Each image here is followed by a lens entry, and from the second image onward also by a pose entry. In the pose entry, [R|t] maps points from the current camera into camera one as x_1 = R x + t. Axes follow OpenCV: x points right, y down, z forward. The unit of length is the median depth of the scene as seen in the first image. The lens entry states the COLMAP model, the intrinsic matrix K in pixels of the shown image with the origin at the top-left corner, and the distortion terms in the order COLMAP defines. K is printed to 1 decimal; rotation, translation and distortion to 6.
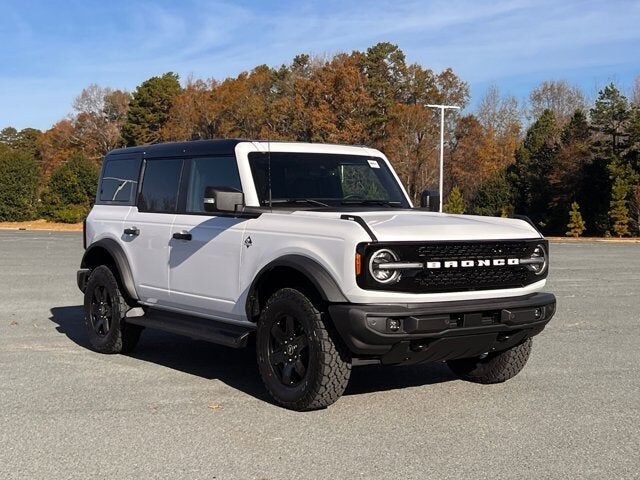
lens RADIAL K [[935.5, 0, 296.3], [0, 935.5, 241.8], [0, 0, 1]] dist [0.029490, 0.029889]
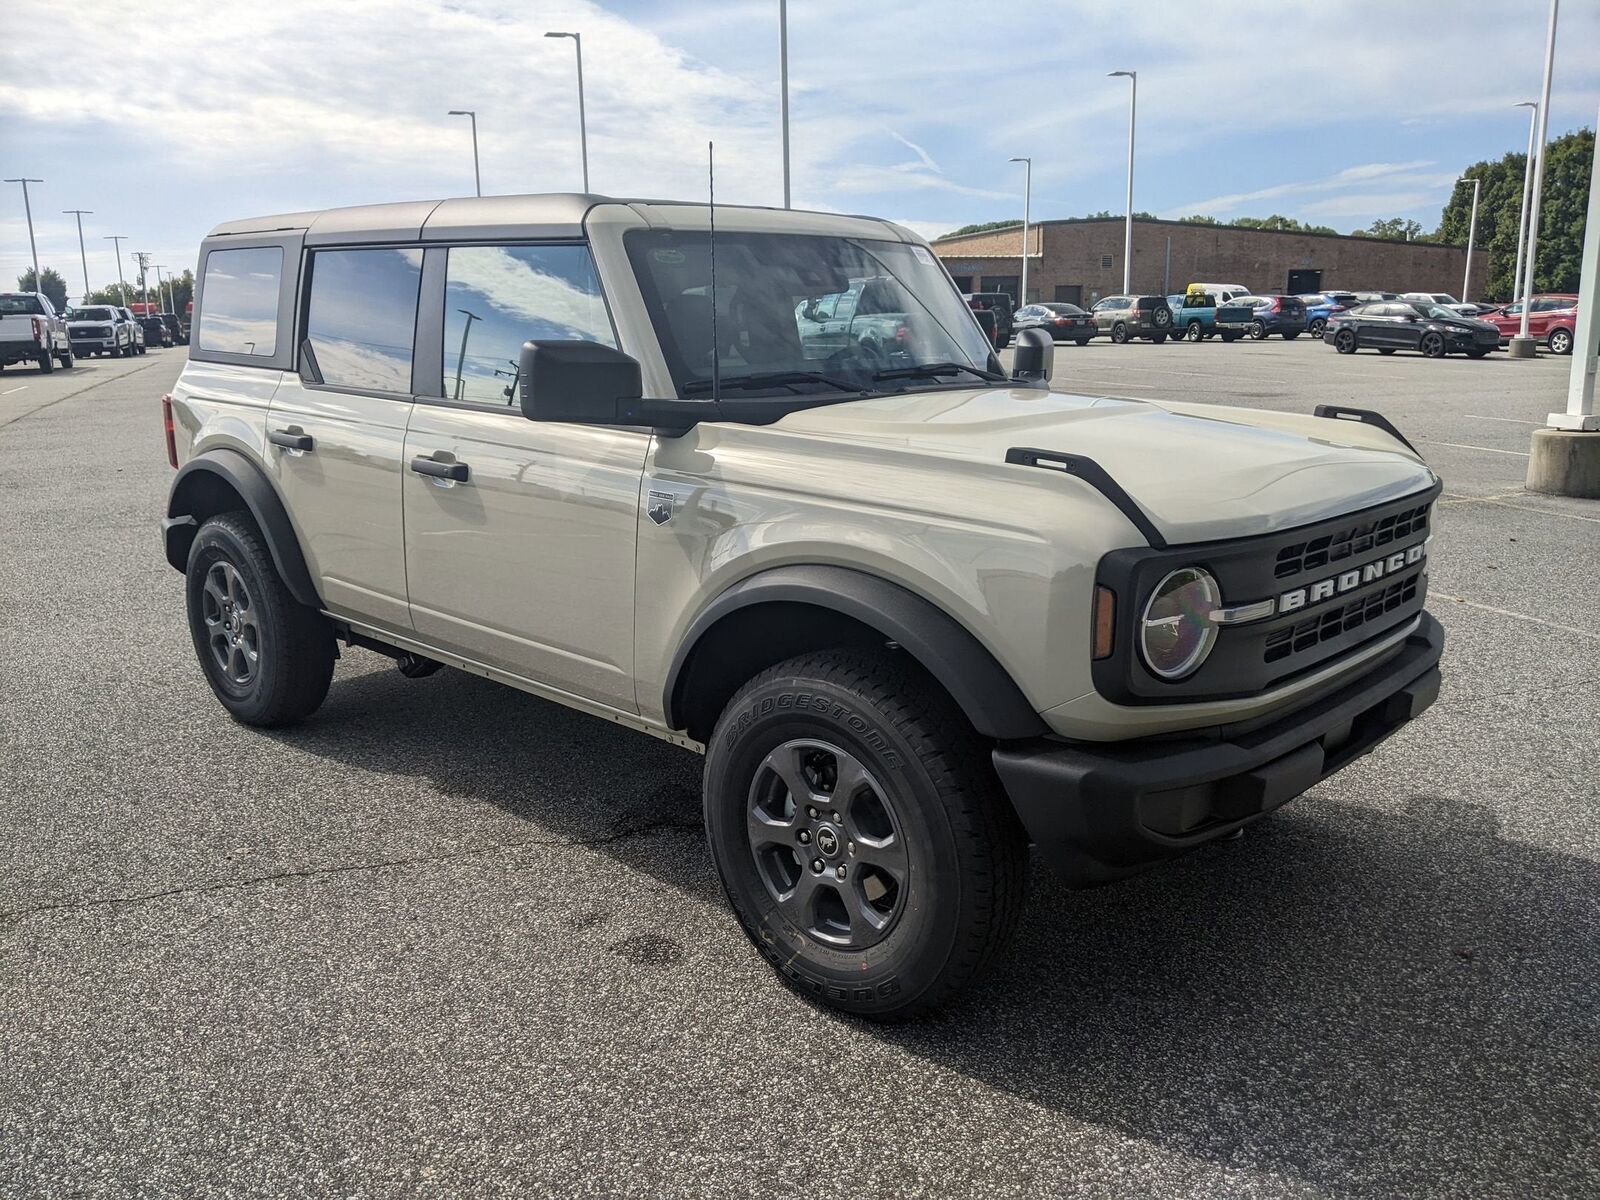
lens RADIAL K [[1298.4, 0, 711.4], [0, 1298.4, 668.7], [0, 0, 1]] dist [0.011233, 0.003317]
pose [[0.985693, -0.051910, 0.160360, -0.123796], [0.012435, 0.971197, 0.237952, -0.061260], [-0.168093, -0.232553, 0.957948, 0.567971]]
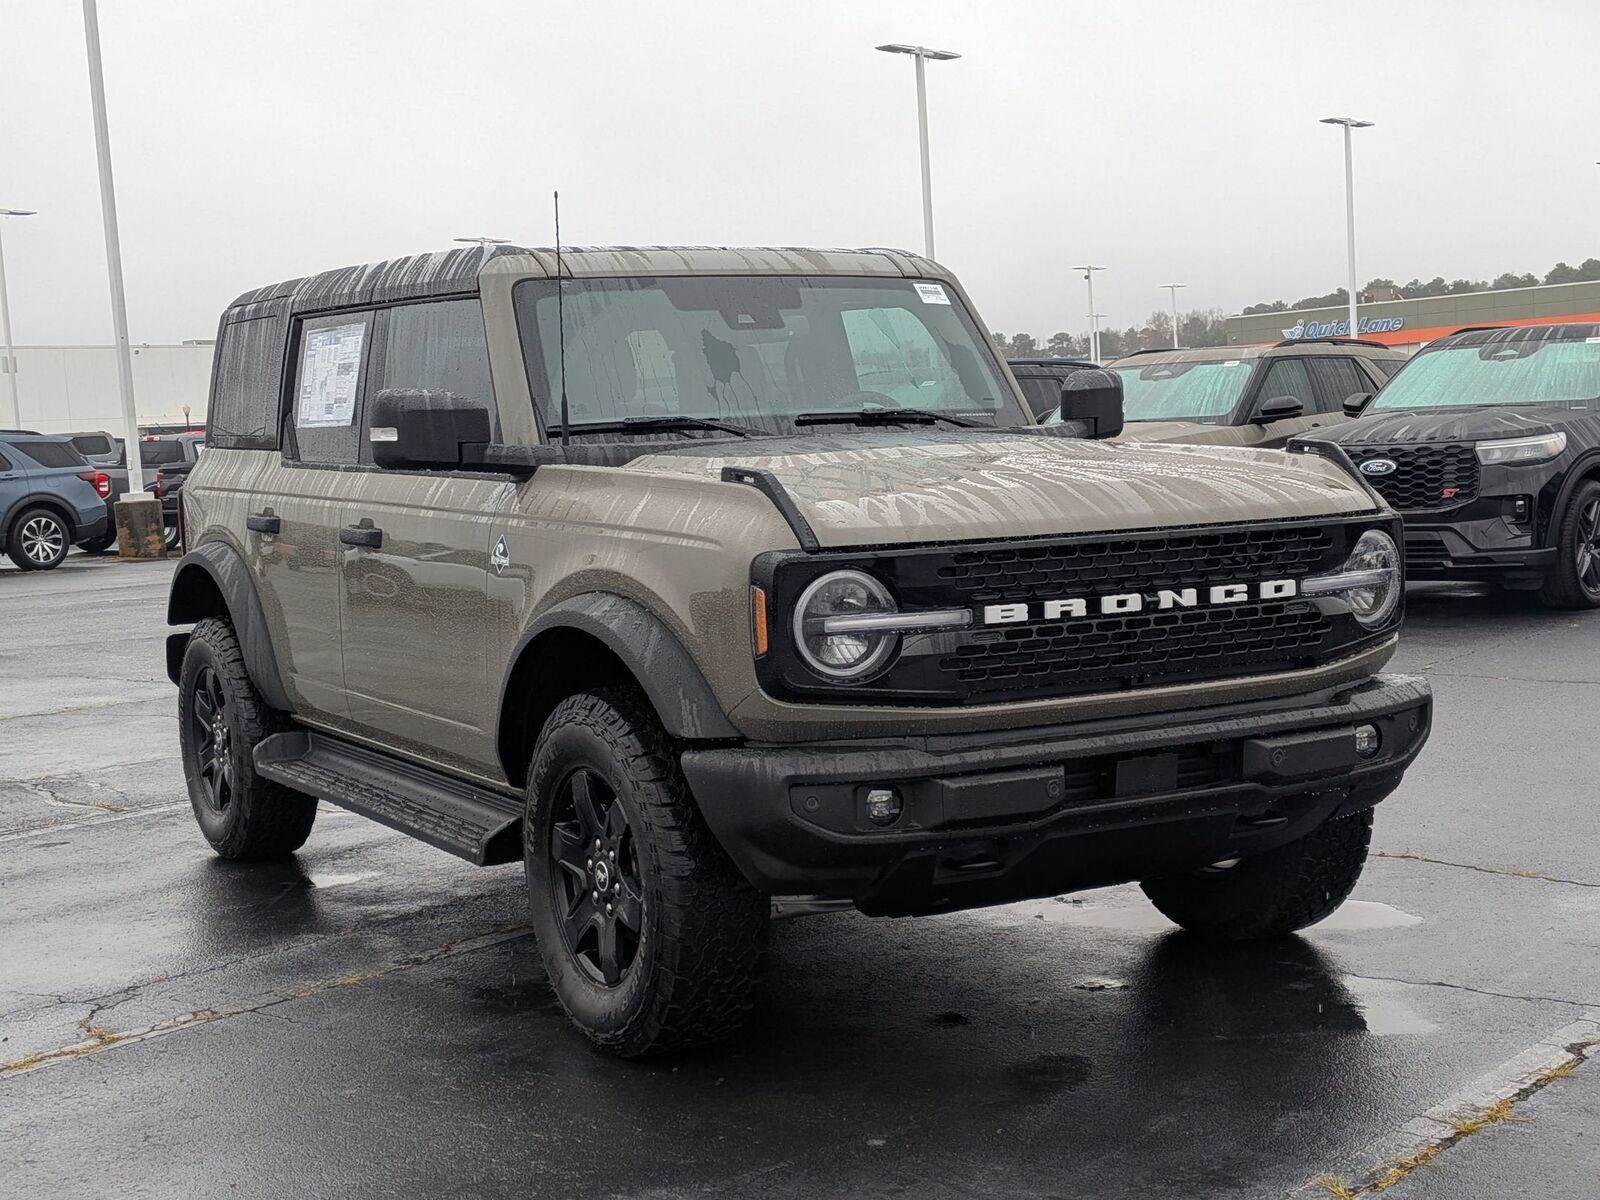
lens RADIAL K [[2318.4, 0, 834.2], [0, 2318.4, 657.0], [0, 0, 1]] dist [0.044697, -0.011425]
pose [[0.996327, -0.032156, -0.079366, 0.145510], [0.037596, 0.996975, 0.068021, -0.016286], [0.076938, -0.070755, 0.994522, 0.192381]]
